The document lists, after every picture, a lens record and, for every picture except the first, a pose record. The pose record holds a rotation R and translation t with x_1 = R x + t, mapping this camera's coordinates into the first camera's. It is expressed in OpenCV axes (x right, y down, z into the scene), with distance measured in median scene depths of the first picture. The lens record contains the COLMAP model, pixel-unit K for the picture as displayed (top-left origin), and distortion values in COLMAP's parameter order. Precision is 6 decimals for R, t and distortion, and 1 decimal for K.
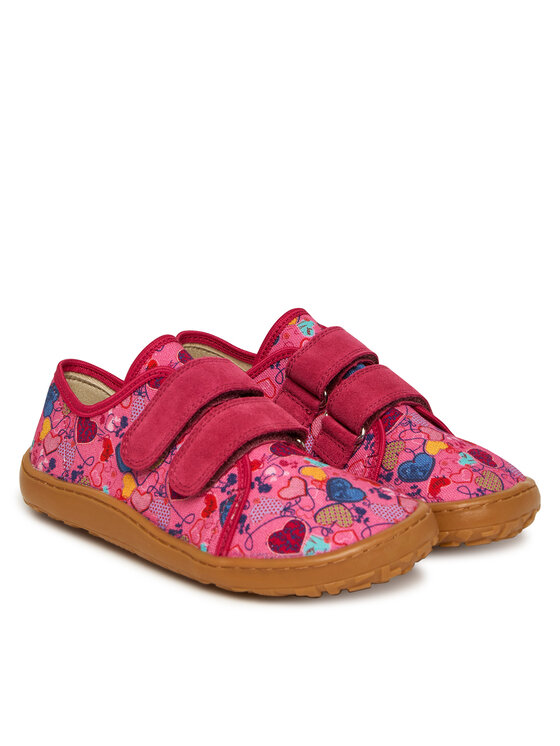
lens RADIAL K [[2855.6, 0, 280.0], [0, 2855.6, 373.0], [0, 0, 1]] dist [-0.055360, -0.142877]
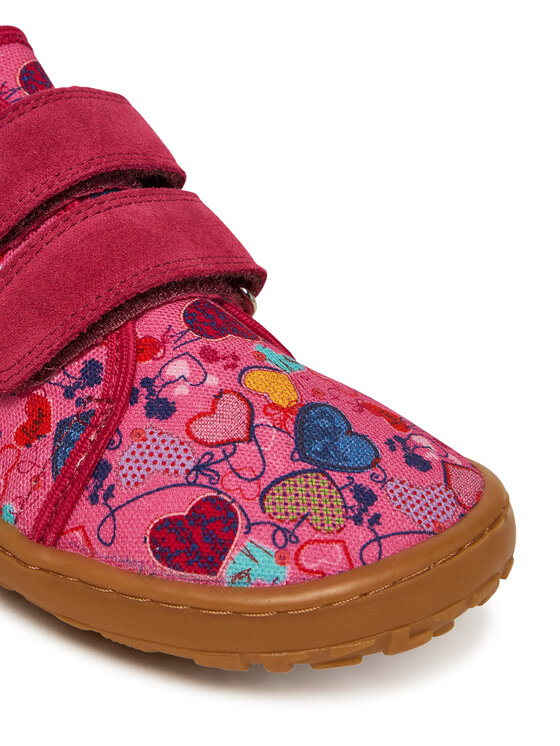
lens RADIAL K [[2178.6, 0, 280.0], [0, 2178.6, 373.0], [0, 0, 1]] dist [-0.005909, 0.748174]
pose [[0.987563, 0.143696, 0.063799, -0.009365], [-0.152033, 0.976207, 0.154616, -0.021214], [-0.040063, -0.162392, 0.985913, 0.661985]]
